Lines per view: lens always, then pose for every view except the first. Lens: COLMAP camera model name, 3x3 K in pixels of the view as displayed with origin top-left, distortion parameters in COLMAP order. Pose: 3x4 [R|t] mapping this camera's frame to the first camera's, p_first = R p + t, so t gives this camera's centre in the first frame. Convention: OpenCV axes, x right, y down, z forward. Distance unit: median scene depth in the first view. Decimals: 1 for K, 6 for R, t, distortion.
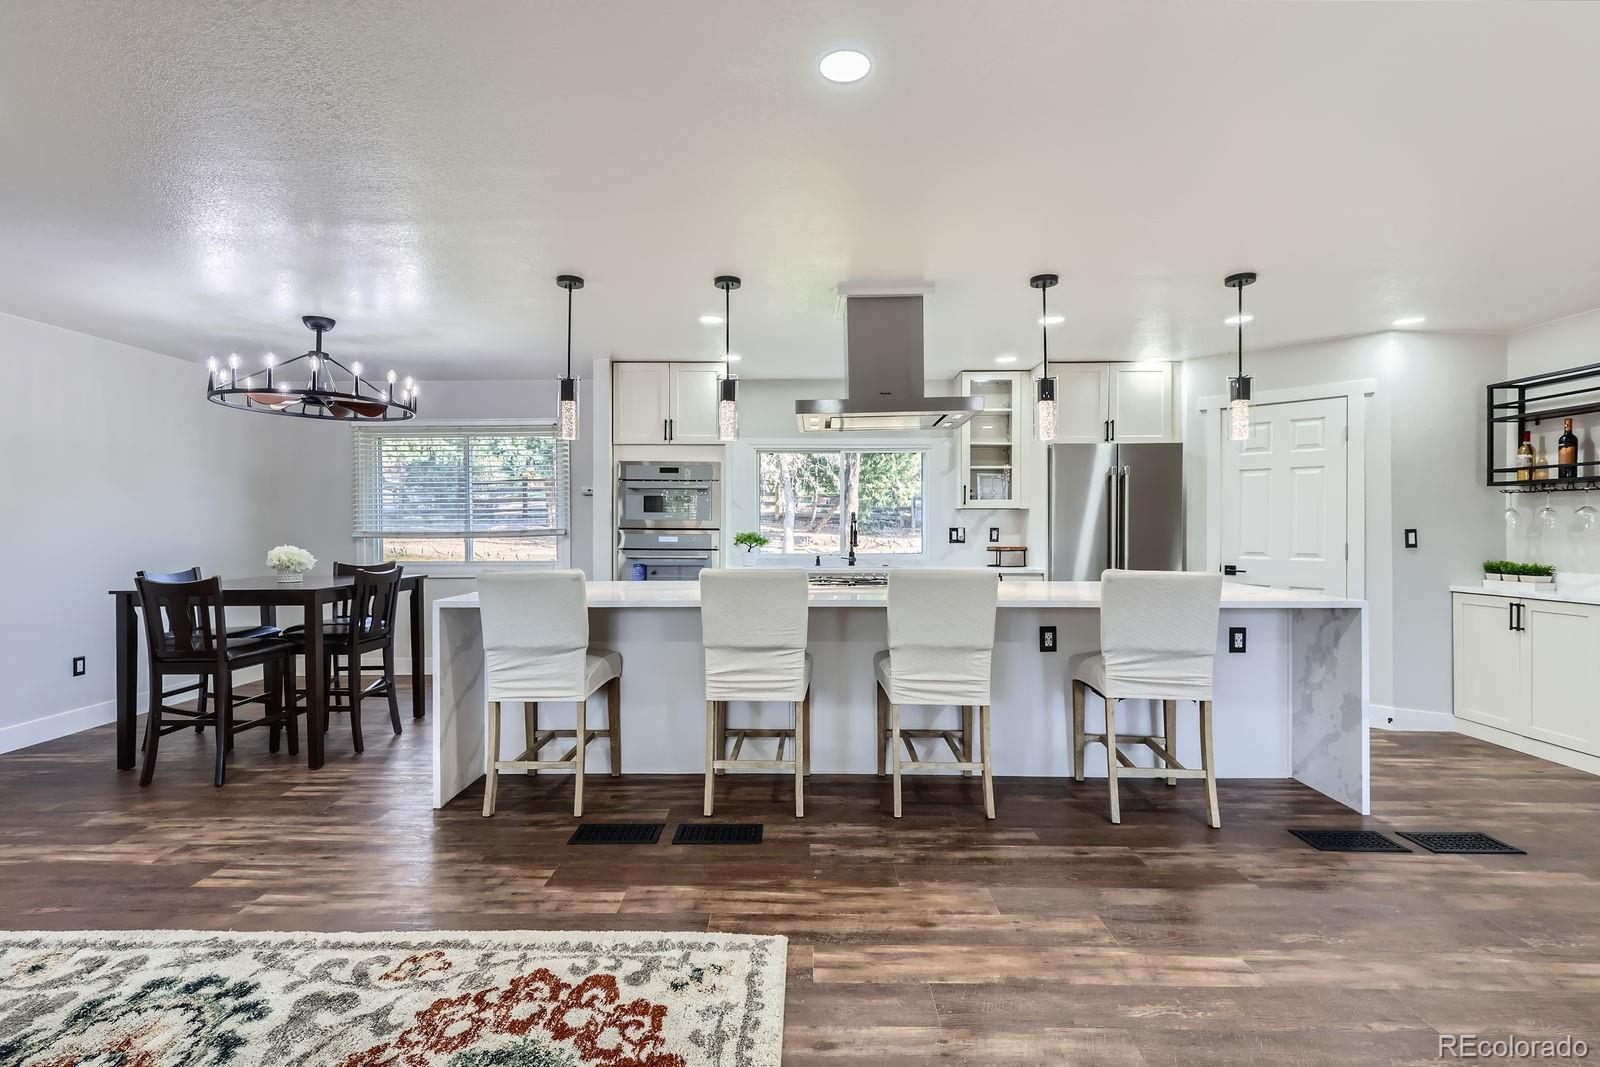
lens RADIAL K [[740.2, 0, 795.4], [0, 740.2, 519.5], [0, 0, 1]] dist [0.009996, -0.004316]
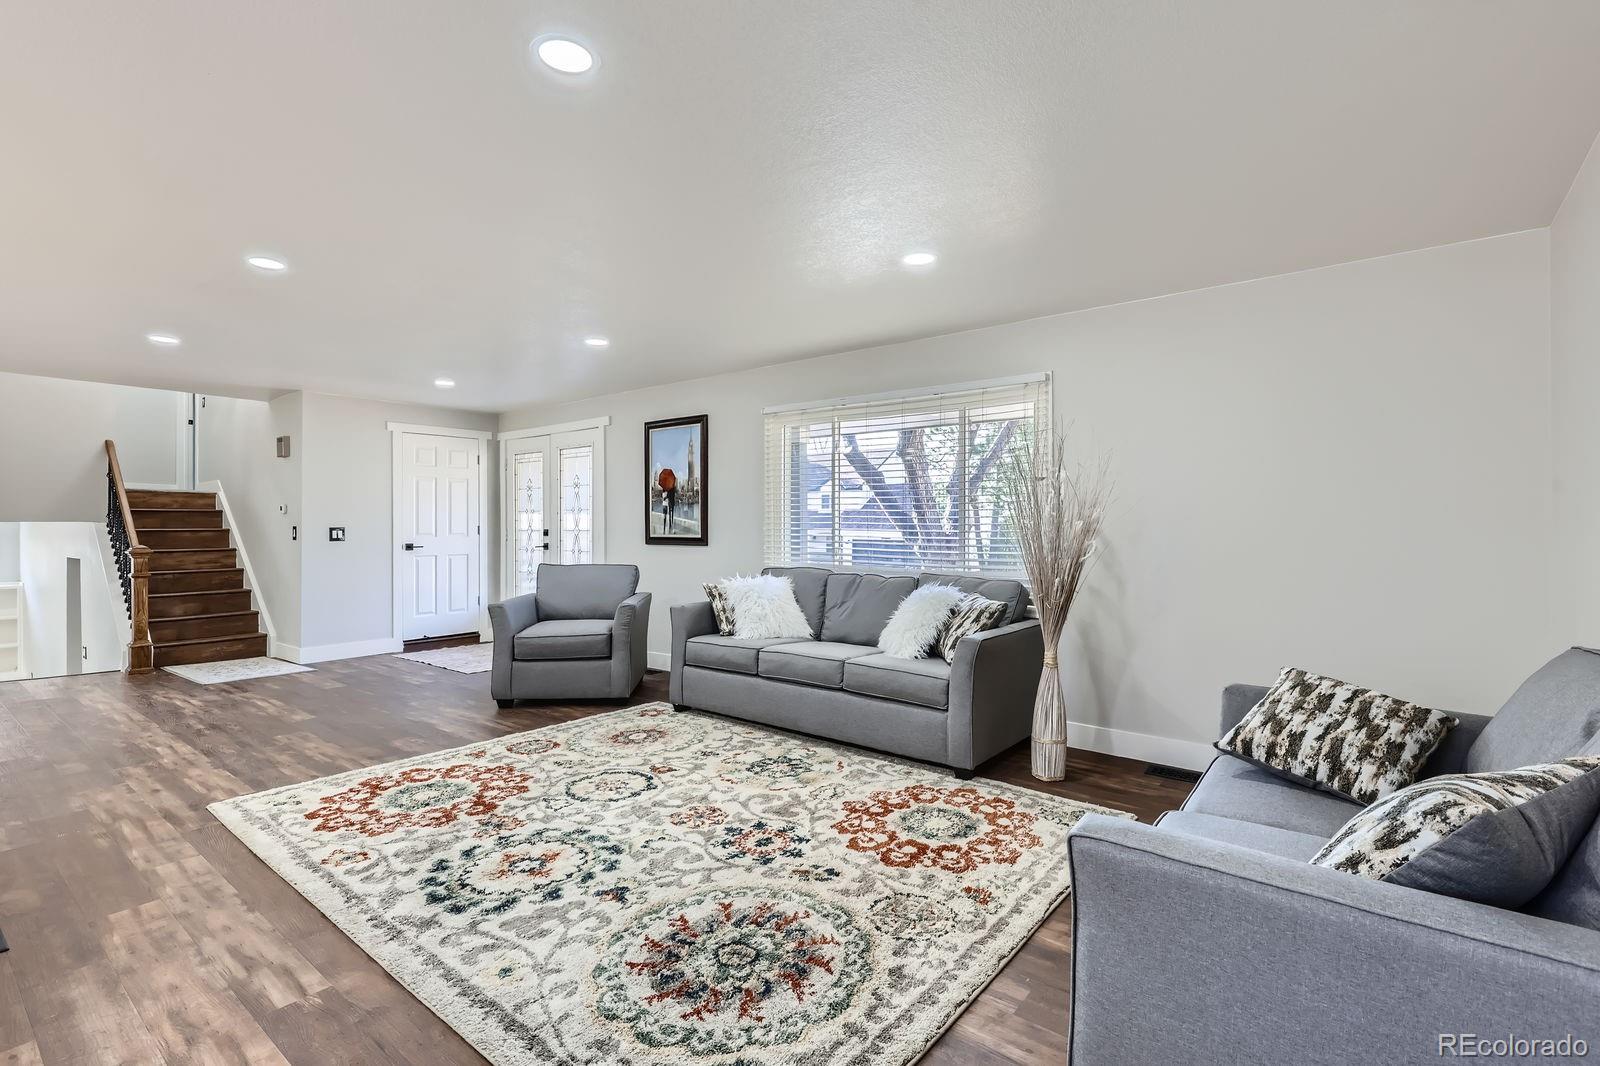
lens RADIAL K [[740.2, 0, 795.6], [0, 740.2, 522.5], [0, 0, 1]] dist [0.009996, -0.004316]
pose [[-0.793382, 0.001602, 0.608721, -1.041693], [-0.004662, 0.999951, -0.008707, 0.011172], [-0.608706, -0.009746, -0.793336, 0.842830]]
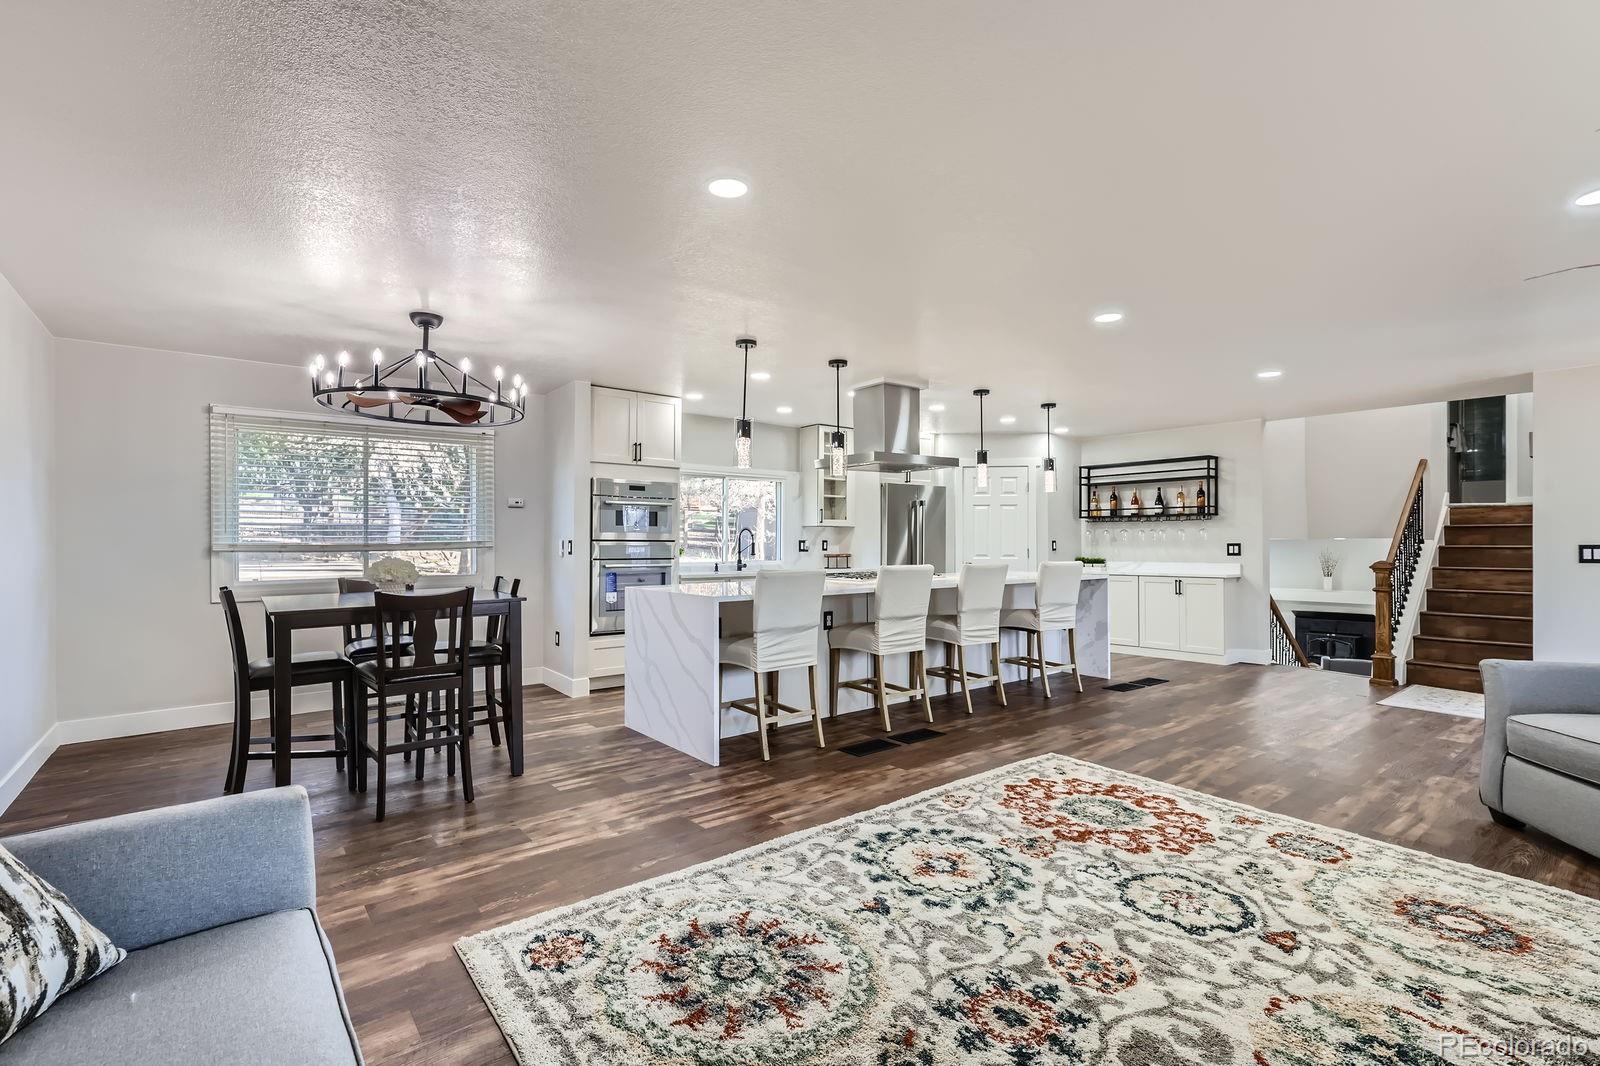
lens RADIAL K [[740.2, 0, 812.1], [0, 740.2, 530.0], [0, 0, 1]] dist [0.009996, -0.004316]
pose [[0.767061, 0.010647, 0.641486, -0.984146], [-0.006437, 0.999940, -0.008899, 0.007271], [-0.641542, 0.002697, 0.767083, -0.034423]]
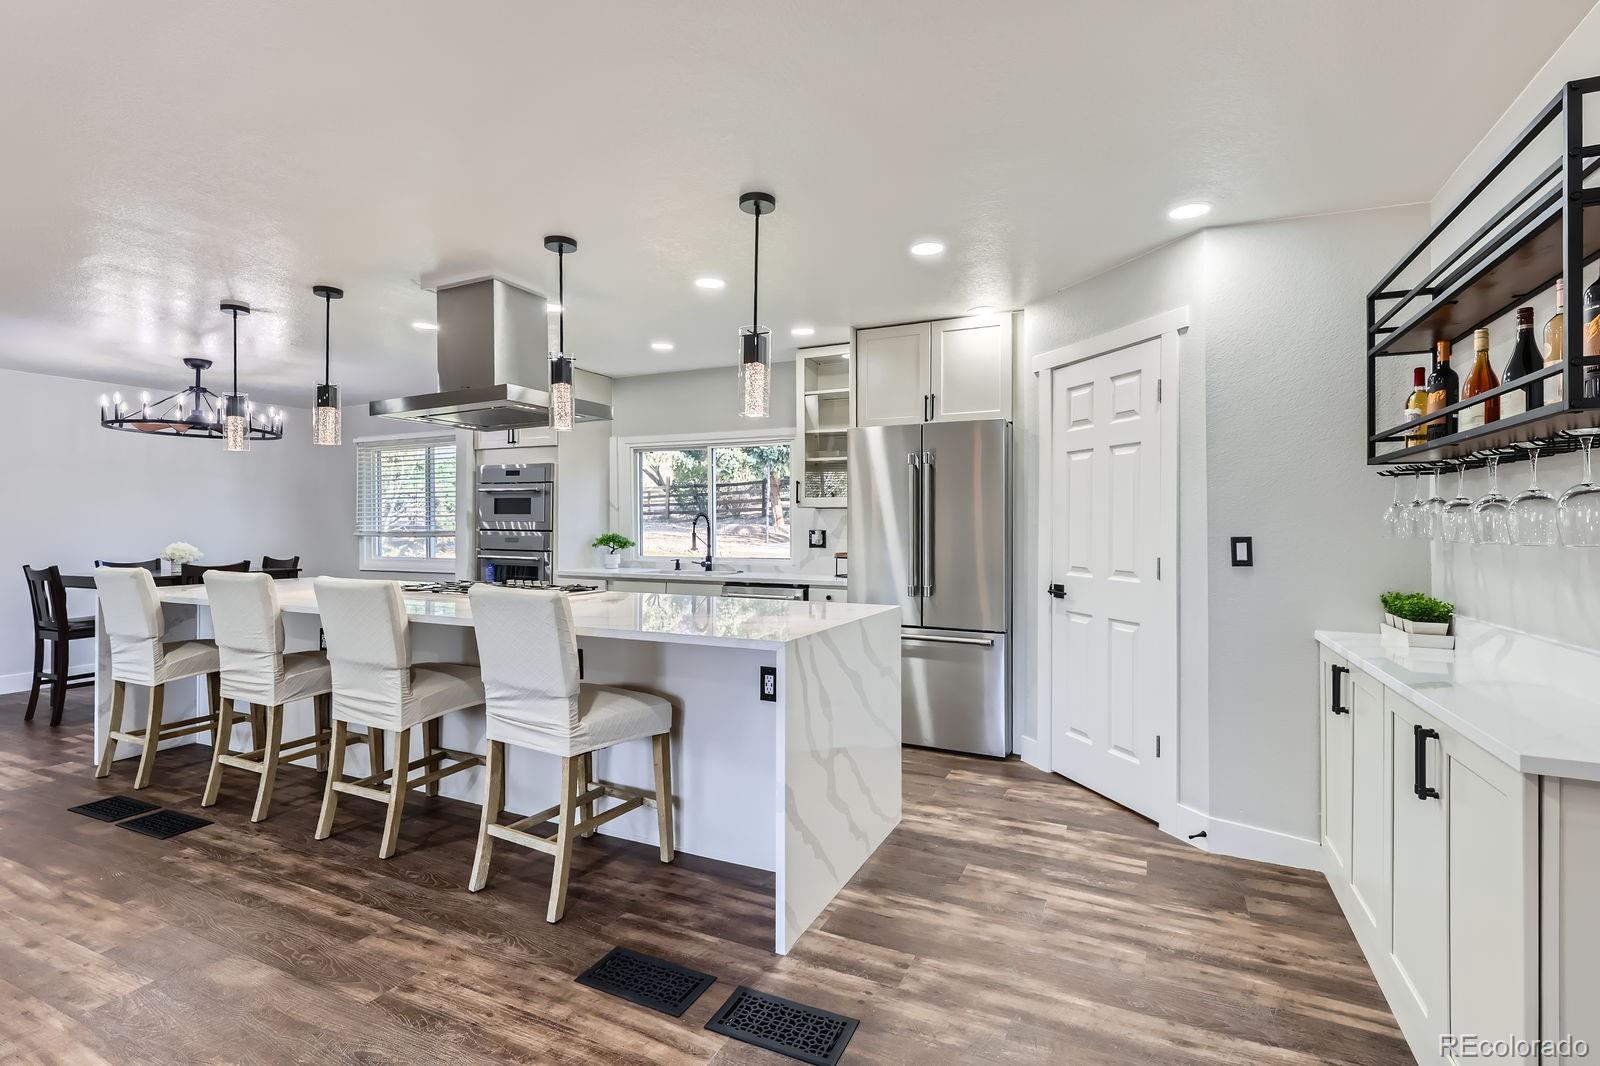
lens RADIAL K [[740.2, 0, 787.8], [0, 740.2, 523.2], [0, 0, 1]] dist [0.009996, -0.004316]
pose [[0.909730, 0.000156, -0.415200, 0.884501], [0.002564, 0.999979, 0.005995, -0.004020], [0.415193, -0.006519, 0.909710, 0.317745]]
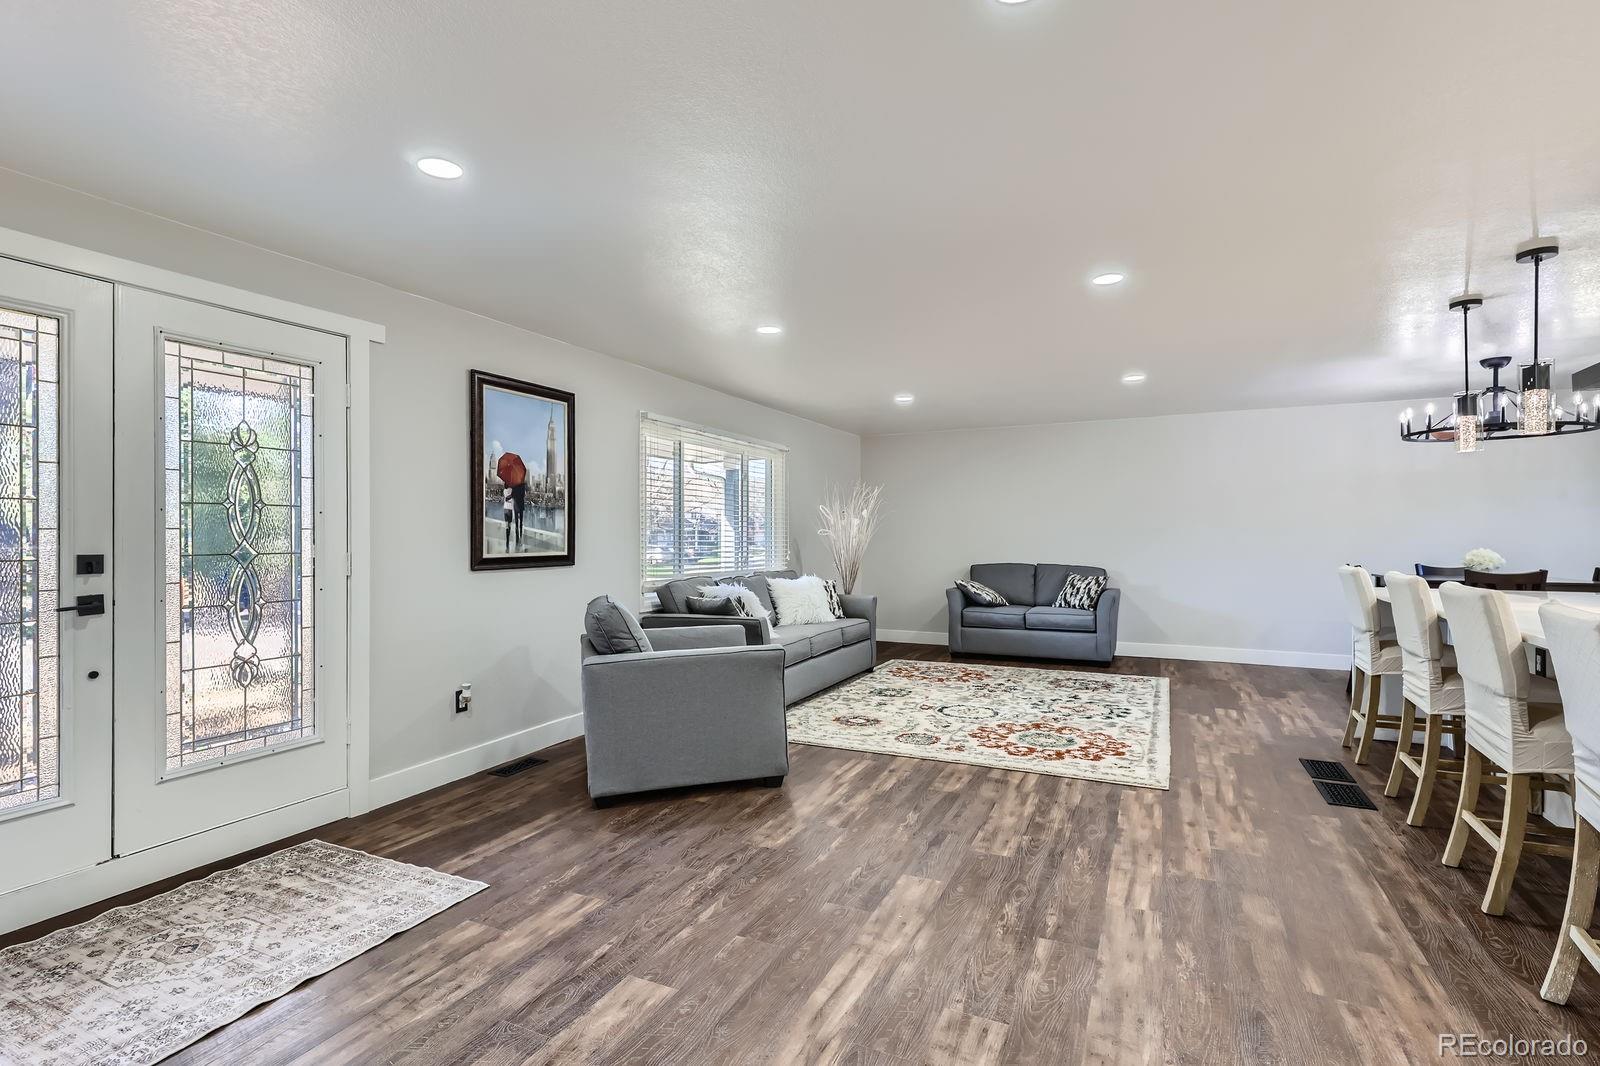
lens RADIAL K [[740.2, 0, 816.5], [0, 740.2, 536.5], [0, 0, 1]] dist [0.009996, -0.004316]
pose [[-0.405762, 0.003827, -0.913971, 1.026382], [0.009304, 0.999957, 0.000057, 0.004403], [0.913931, -0.008481, -0.405780, 0.556710]]
